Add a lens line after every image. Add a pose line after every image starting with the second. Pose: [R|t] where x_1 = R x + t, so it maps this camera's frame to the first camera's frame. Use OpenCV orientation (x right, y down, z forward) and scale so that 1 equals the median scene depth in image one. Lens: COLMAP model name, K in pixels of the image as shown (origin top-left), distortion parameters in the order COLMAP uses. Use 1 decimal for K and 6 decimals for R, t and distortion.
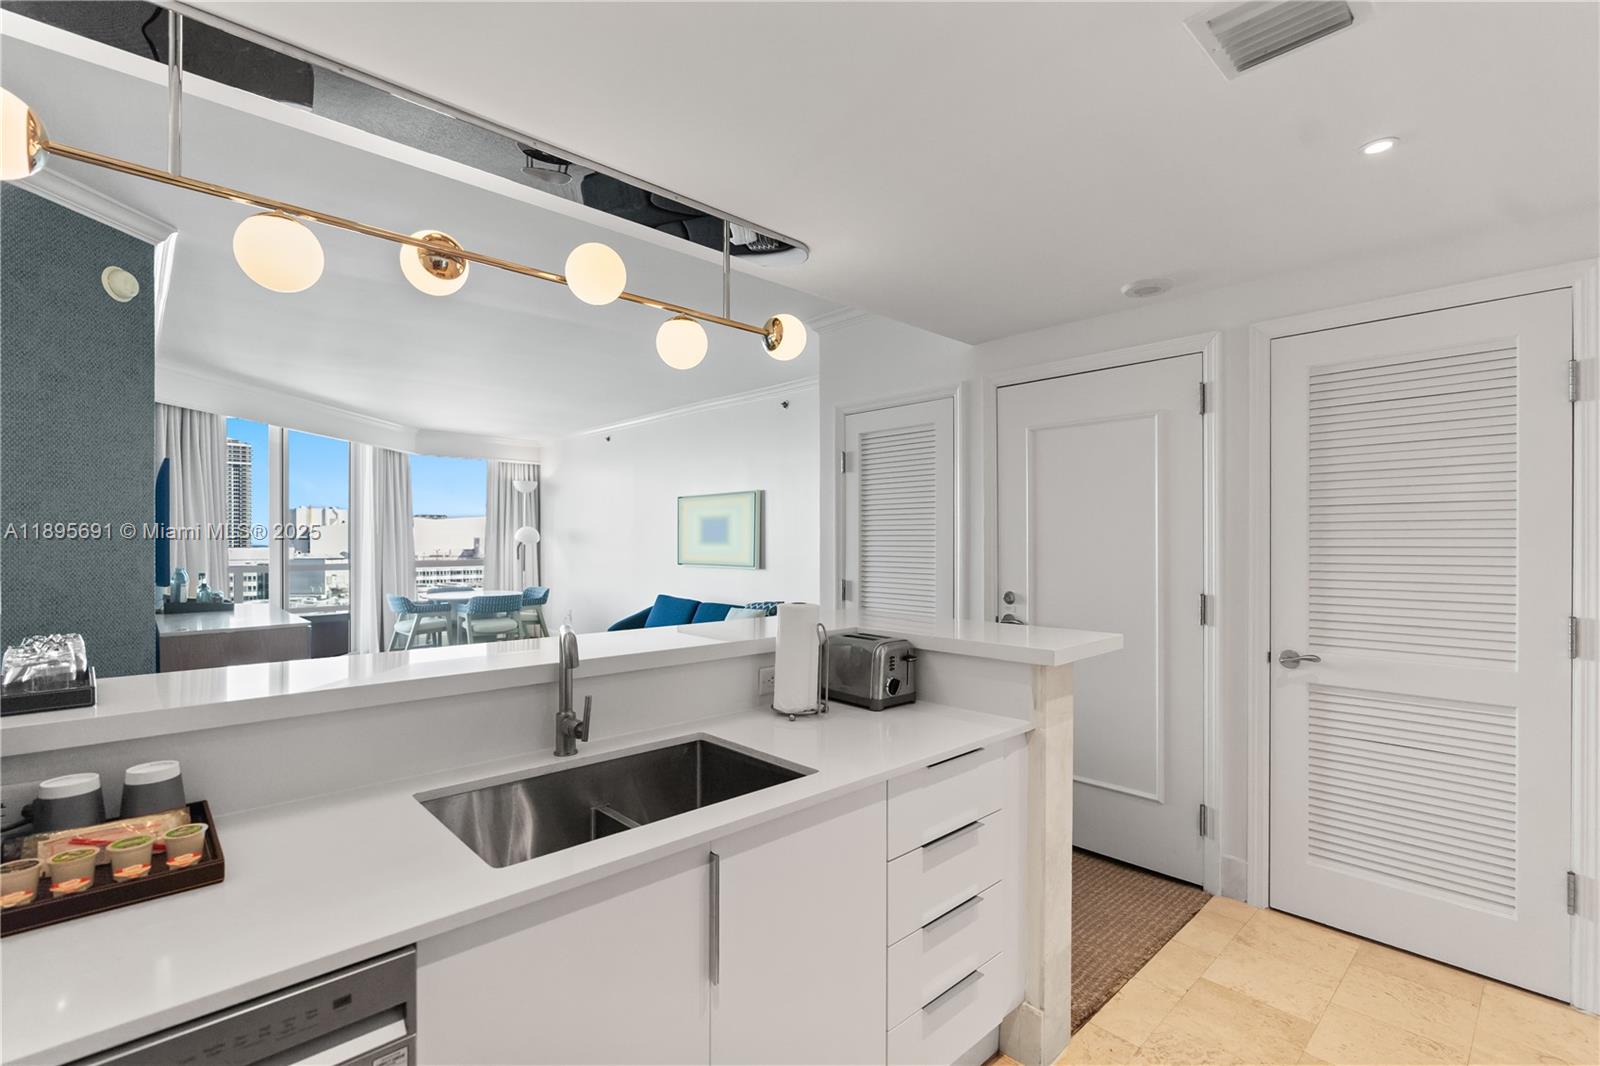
lens RADIAL K [[720.0, 0, 772.7], [0, 720.0, 542.3], [0, 0, 1]] dist [0.000360, -0.000035]
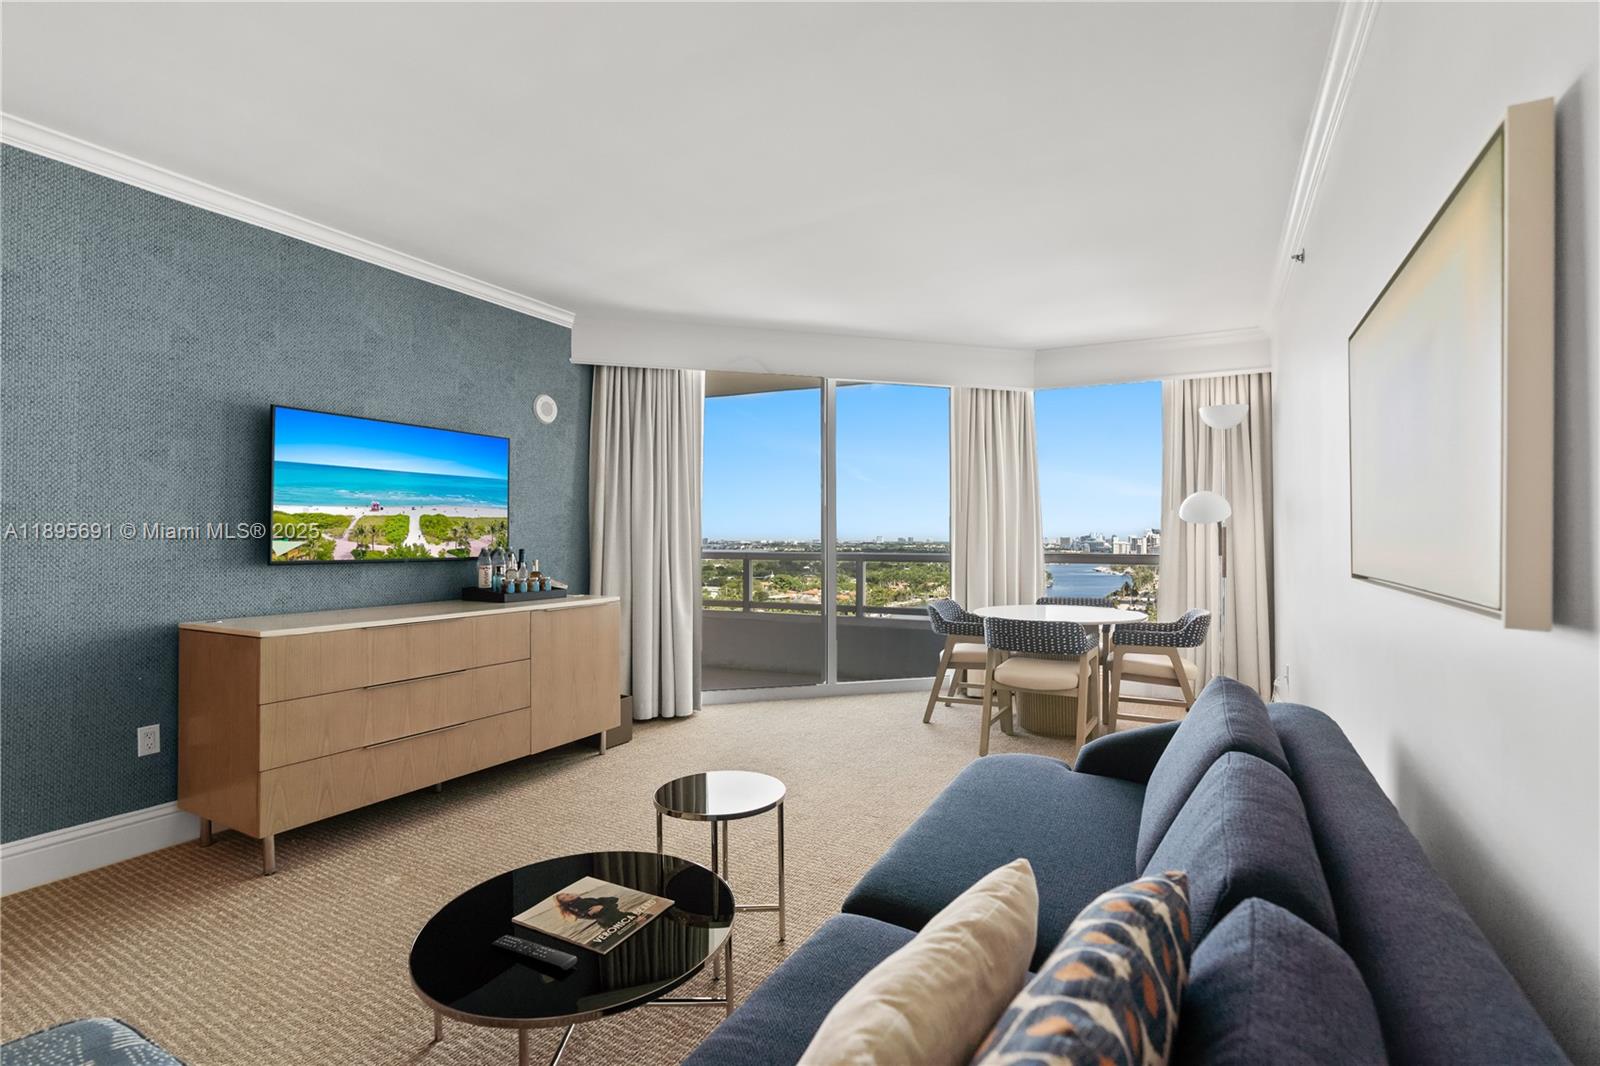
lens RADIAL K [[719.4, 0, 796.9], [0, 719.4, 506.4], [0, 0, 1]] dist [0.000445, 0.000212]
pose [[0.336463, -0.036684, -0.940982, 0.073357], [-0.003918, 0.999178, -0.040354, 0.018742], [0.941688, 0.017265, 0.336043, 0.887238]]
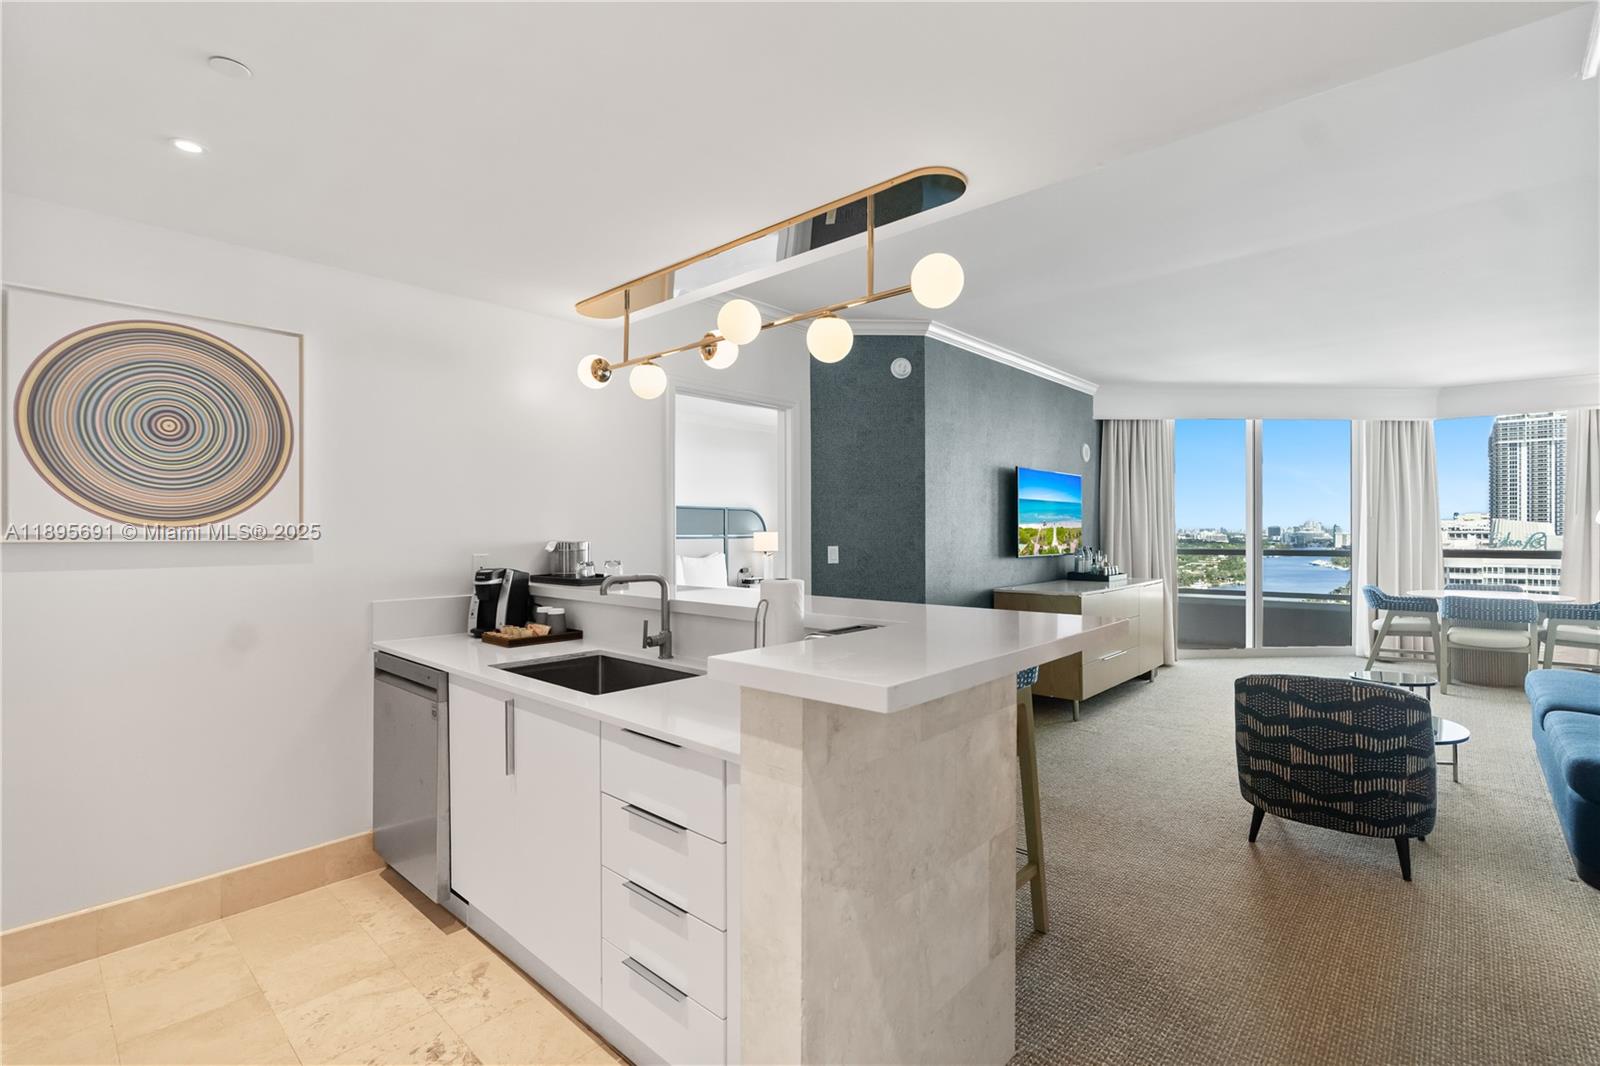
lens RADIAL K [[713.8, 0, 820.9], [0, 713.8, 531.8], [0, 0, 1]] dist [-0.002149, 0.000099]
pose [[0.125163, 0.004056, -0.992128, 0.344746], [-0.000652, 0.999992, 0.004005, 0.004030], [0.992136, 0.000145, 0.125165, 0.307317]]
